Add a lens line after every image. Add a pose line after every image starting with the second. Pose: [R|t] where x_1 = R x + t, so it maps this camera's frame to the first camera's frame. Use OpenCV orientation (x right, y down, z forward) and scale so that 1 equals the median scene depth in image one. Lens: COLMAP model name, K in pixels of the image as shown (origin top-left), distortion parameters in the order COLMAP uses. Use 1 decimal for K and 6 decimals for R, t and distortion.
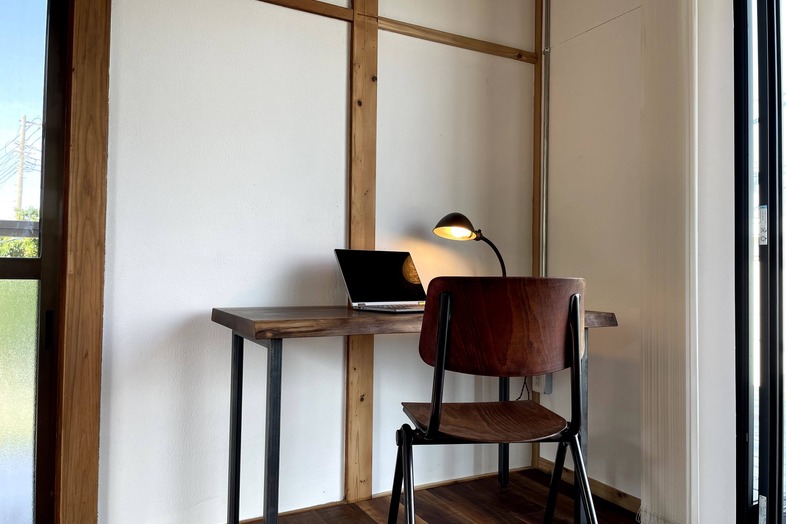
lens RADIAL K [[587.0, 0, 393.0], [0, 587.0, 262.0], [0, 0, 1]] dist [0.089356, -0.139612]
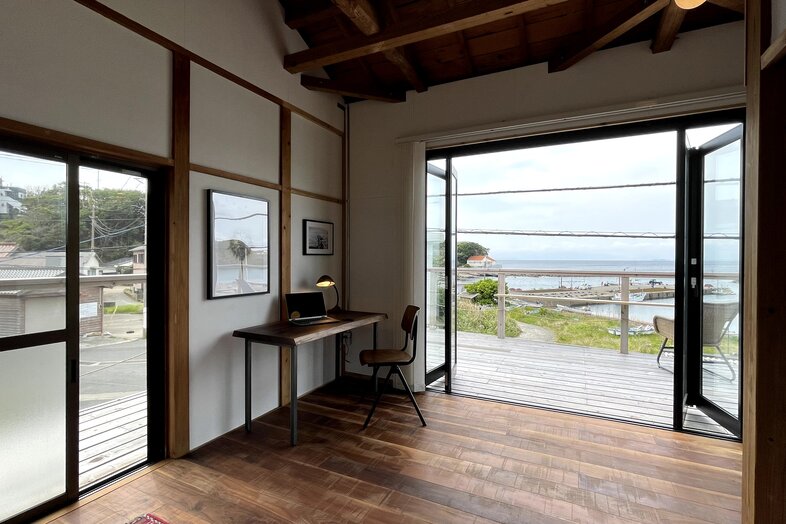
lens RADIAL K [[377.1, 0, 393.0], [0, 377.1, 262.0], [0, 0, 1]] dist [0.000414, -0.000177]
pose [[0.815016, -0.015472, 0.579232, -0.543181], [-0.006860, 0.999316, 0.036345, -0.194540], [-0.579398, -0.033595, 0.814352, -0.384694]]
